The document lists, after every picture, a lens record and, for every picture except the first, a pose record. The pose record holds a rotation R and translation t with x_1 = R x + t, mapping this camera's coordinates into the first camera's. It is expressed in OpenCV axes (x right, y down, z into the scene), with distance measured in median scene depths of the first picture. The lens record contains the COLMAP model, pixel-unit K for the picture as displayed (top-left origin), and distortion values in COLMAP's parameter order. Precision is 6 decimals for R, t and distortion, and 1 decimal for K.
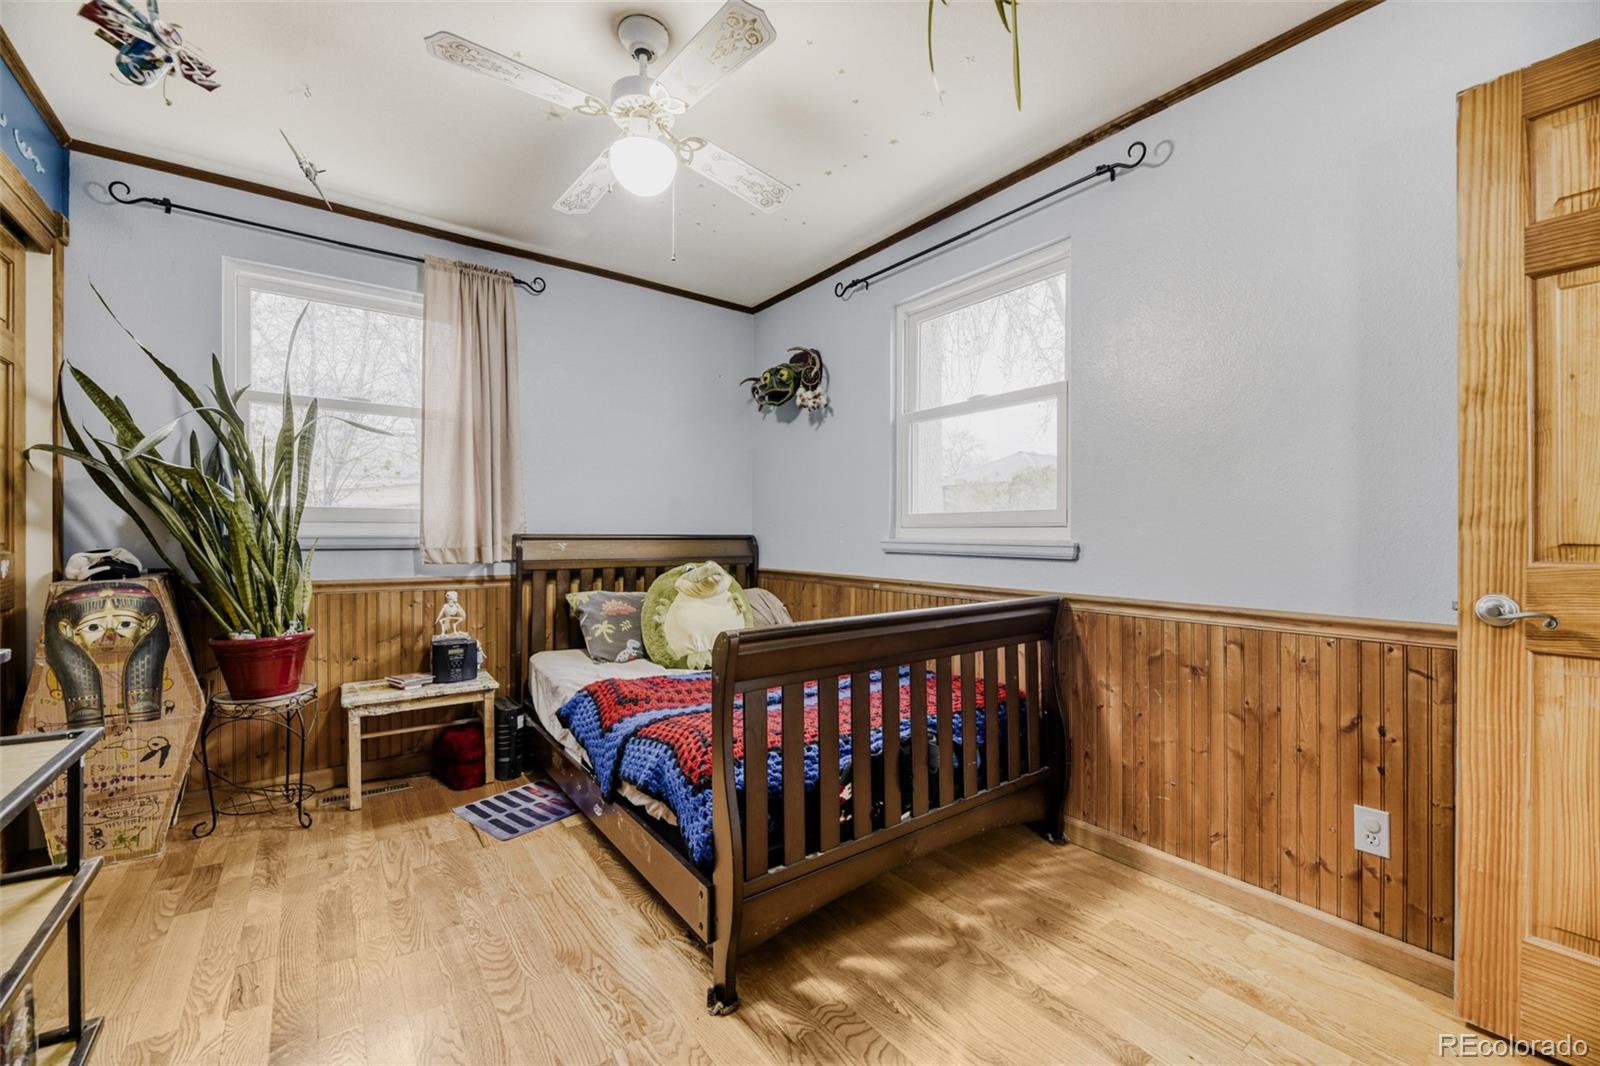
lens RADIAL K [[655.2, 0, 800.0], [0, 655.2, 533.0], [0, 0, 1]] dist [-0.002929, -0.000094]
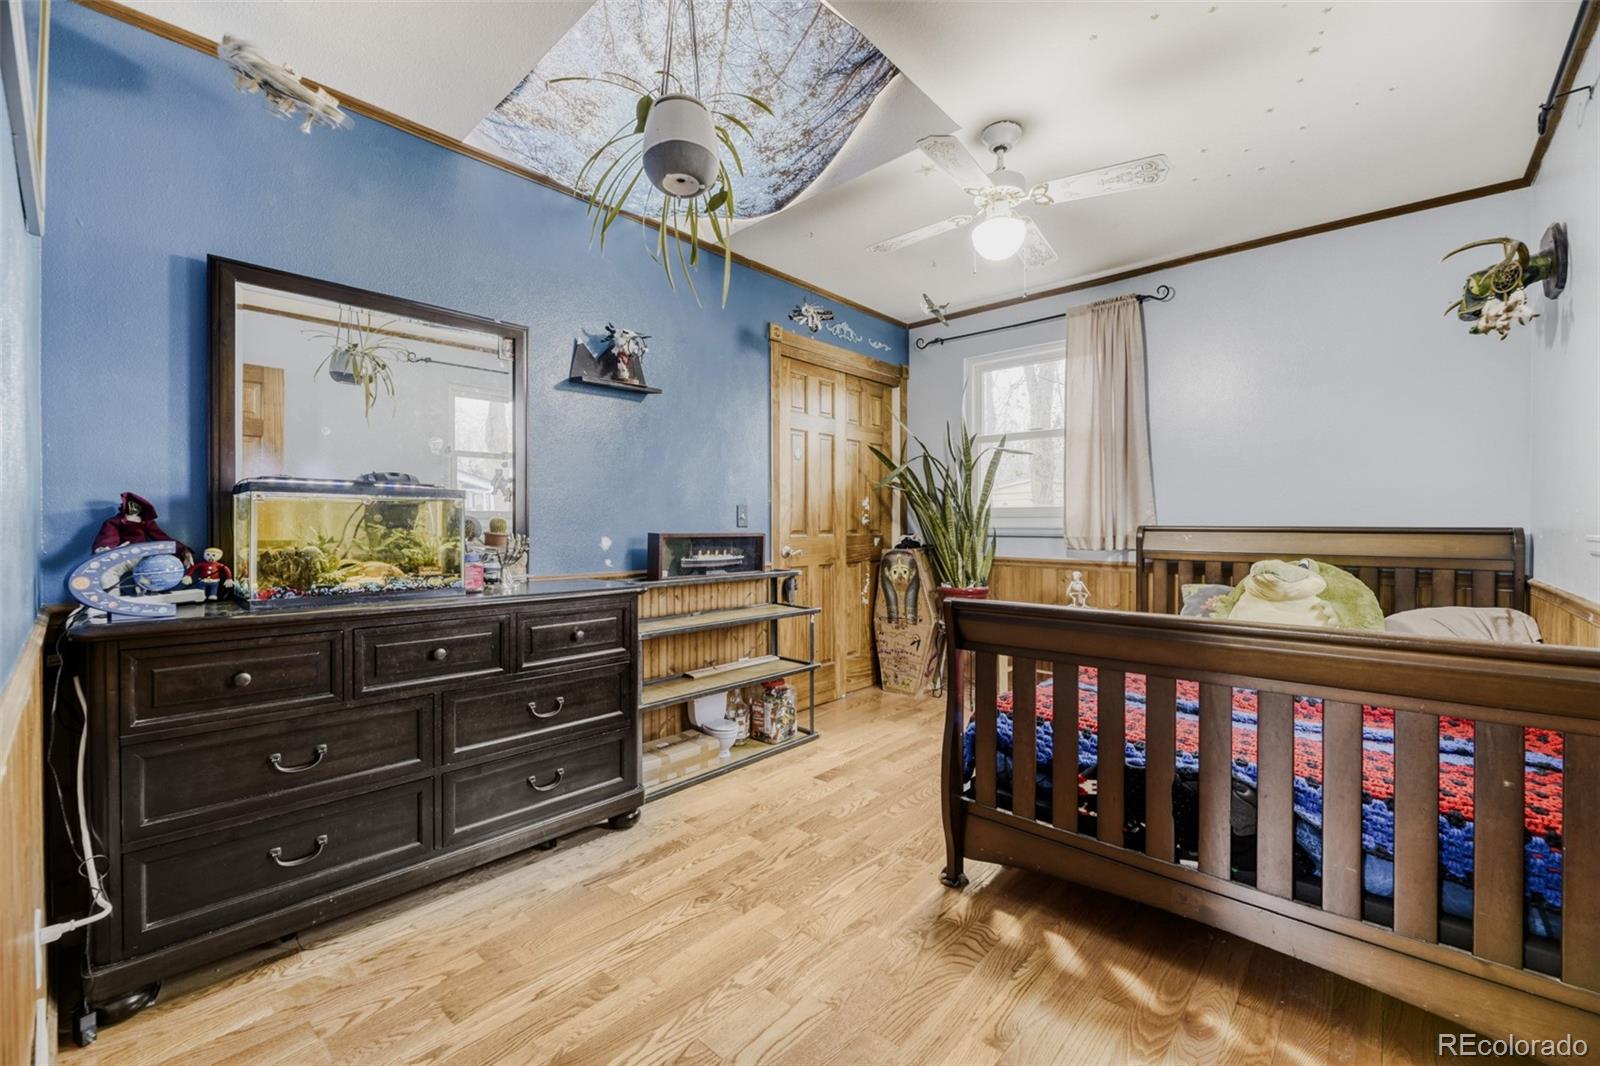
lens RADIAL K [[653.6, 0, 800.0], [0, 653.6, 533.0], [0, 0, 1]] dist [0.000179, 0.000011]
pose [[0.190606, 0.011004, -0.981605, 0.783344], [-0.000098, 0.999937, 0.011190, 0.001613], [0.981667, -0.002036, 0.190595, 0.315327]]
